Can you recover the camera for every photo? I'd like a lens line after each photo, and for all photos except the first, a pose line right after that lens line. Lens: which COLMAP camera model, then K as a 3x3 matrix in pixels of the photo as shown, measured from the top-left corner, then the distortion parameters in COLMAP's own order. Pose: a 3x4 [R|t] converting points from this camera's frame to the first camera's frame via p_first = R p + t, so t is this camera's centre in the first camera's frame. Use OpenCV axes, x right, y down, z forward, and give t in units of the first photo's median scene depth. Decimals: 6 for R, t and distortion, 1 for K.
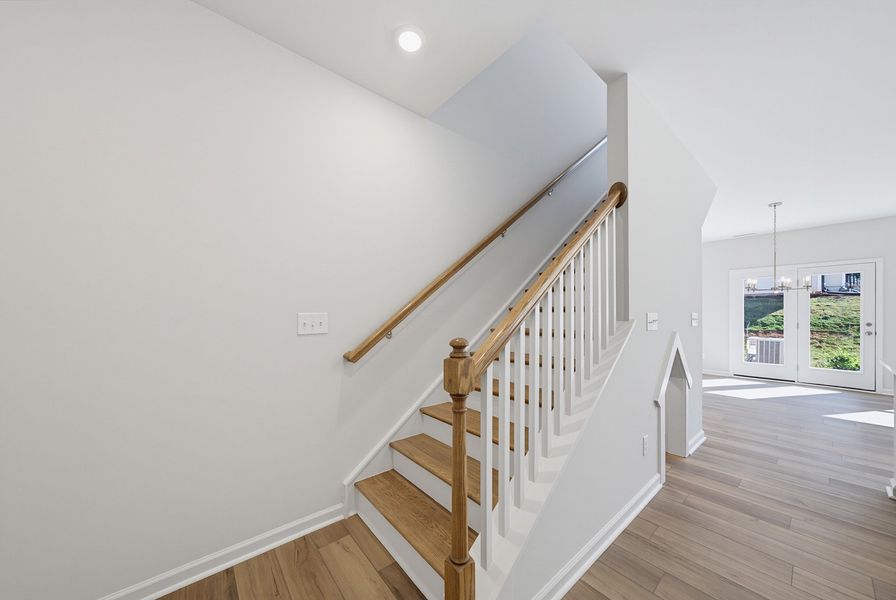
lens RADIAL K [[307.6, 0, 453.6], [0, 307.6, 314.0], [0, 0, 1]] dist [-0.000807, 0.000592]
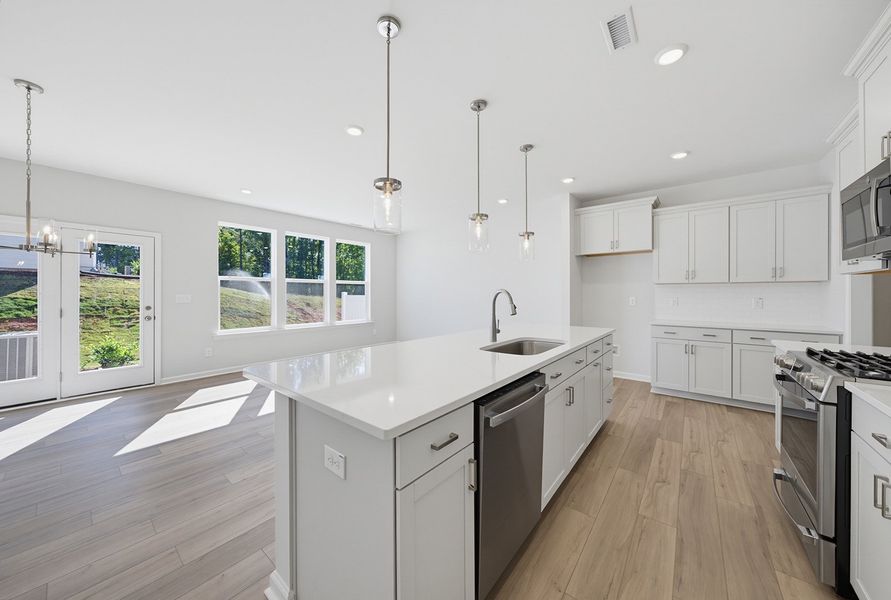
lens RADIAL K [[310.0, 0, 444.2], [0, 310.0, 294.2], [0, 0, 1]] dist [-0.007030, 0.002918]
pose [[-0.188788, 0.009005, 0.981977, 0.259796], [-0.004190, 0.999941, -0.009975, 0.000357], [-0.982009, -0.005998, -0.188739, 0.266174]]
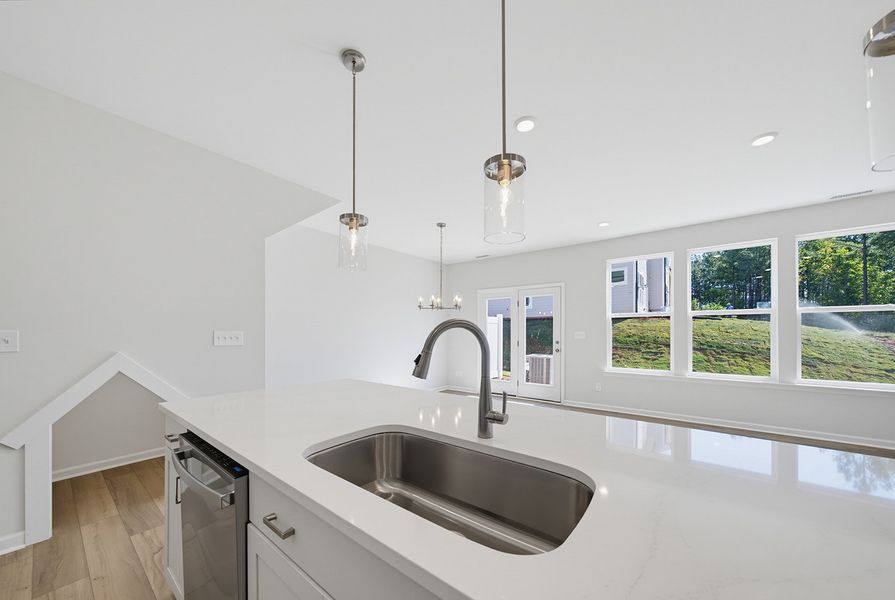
lens RADIAL K [[307.3, 0, 441.4], [0, 307.3, 330.8], [0, 0, 1]] dist [-0.000807, 0.000592]
pose [[0.978424, 0.009408, 0.206395, 0.546114], [-0.009724, 0.999953, 0.000516, -0.003949], [-0.206380, -0.002512, 0.978469, 0.003537]]
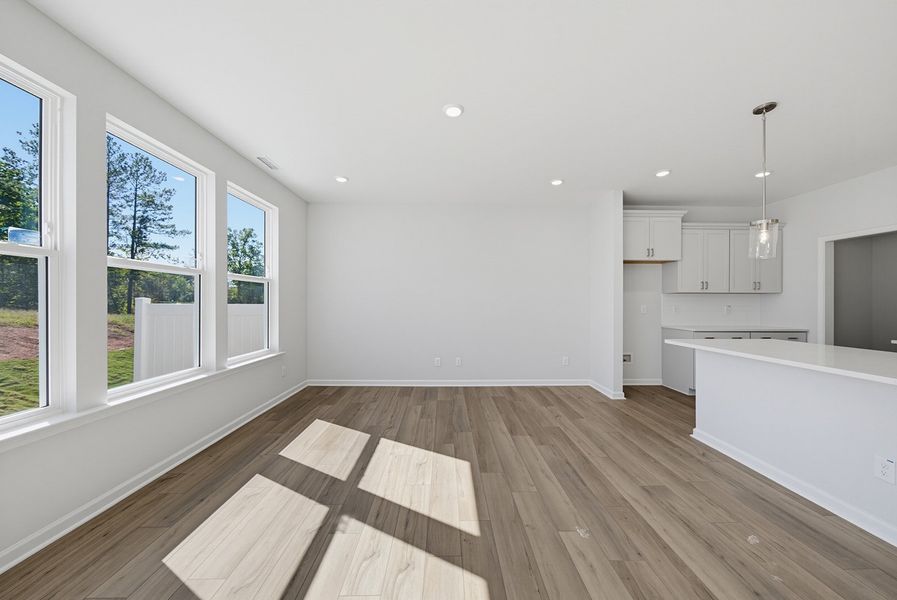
lens RADIAL K [[307.9, 0, 443.0], [0, 307.9, 301.1], [0, 0, 1]] dist [-0.000807, 0.000592]
pose [[-0.780944, 0.012687, 0.624472, 0.775796], [0.002513, 0.999849, -0.017170, -0.000432], [-0.624596, -0.011839, -0.780859, 0.571907]]
